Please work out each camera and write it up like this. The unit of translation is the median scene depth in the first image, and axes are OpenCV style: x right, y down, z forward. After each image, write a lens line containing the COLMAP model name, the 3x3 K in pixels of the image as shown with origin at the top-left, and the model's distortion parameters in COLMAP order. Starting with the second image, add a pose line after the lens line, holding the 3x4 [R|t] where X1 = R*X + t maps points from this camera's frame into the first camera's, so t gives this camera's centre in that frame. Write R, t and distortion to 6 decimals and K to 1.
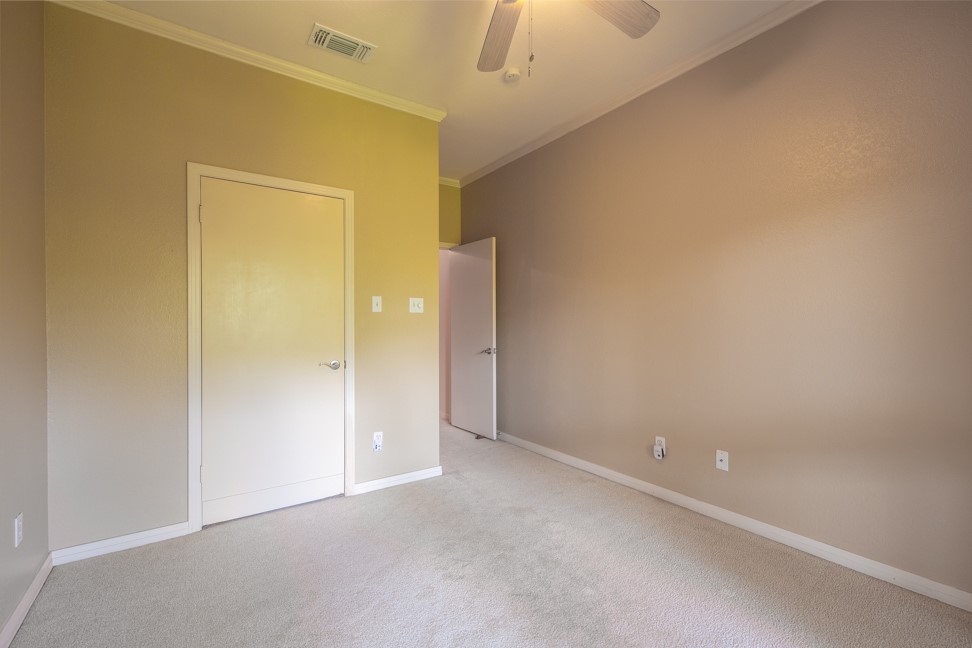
lens RADIAL K [[438.5, 0, 490.6], [0, 438.5, 323.7], [0, 0, 1]] dist [0.009212, -0.001410]
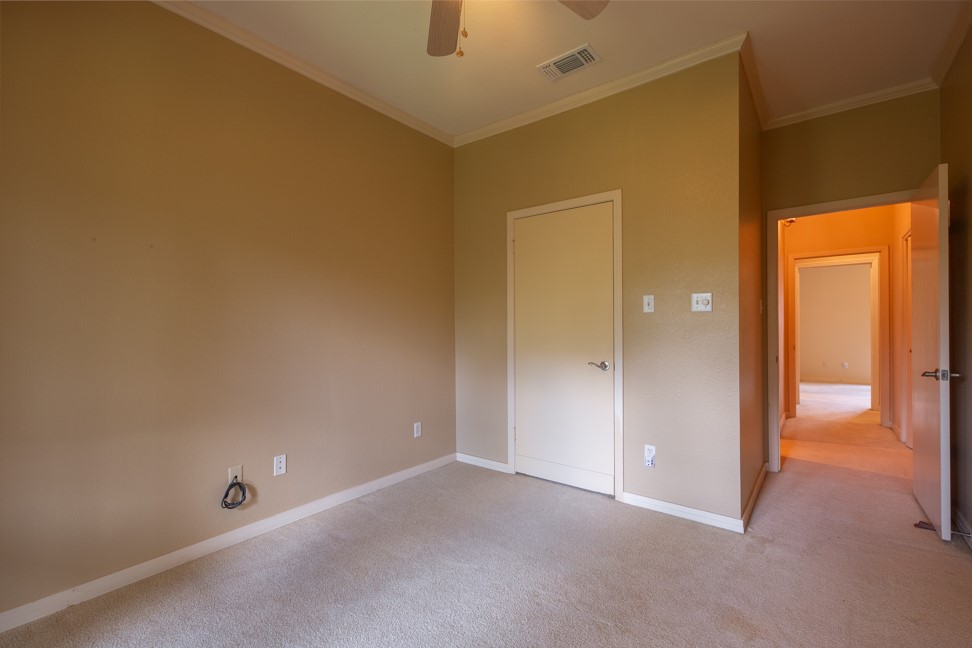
lens RADIAL K [[438.5, 0, 487.9], [0, 438.5, 324.7], [0, 0, 1]] dist [0.009212, -0.001410]
pose [[0.267266, -0.004265, -0.963613, 0.546347], [0.003556, 0.999988, -0.003440, 0.000724], [0.963616, -0.002508, 0.267278, 0.455970]]
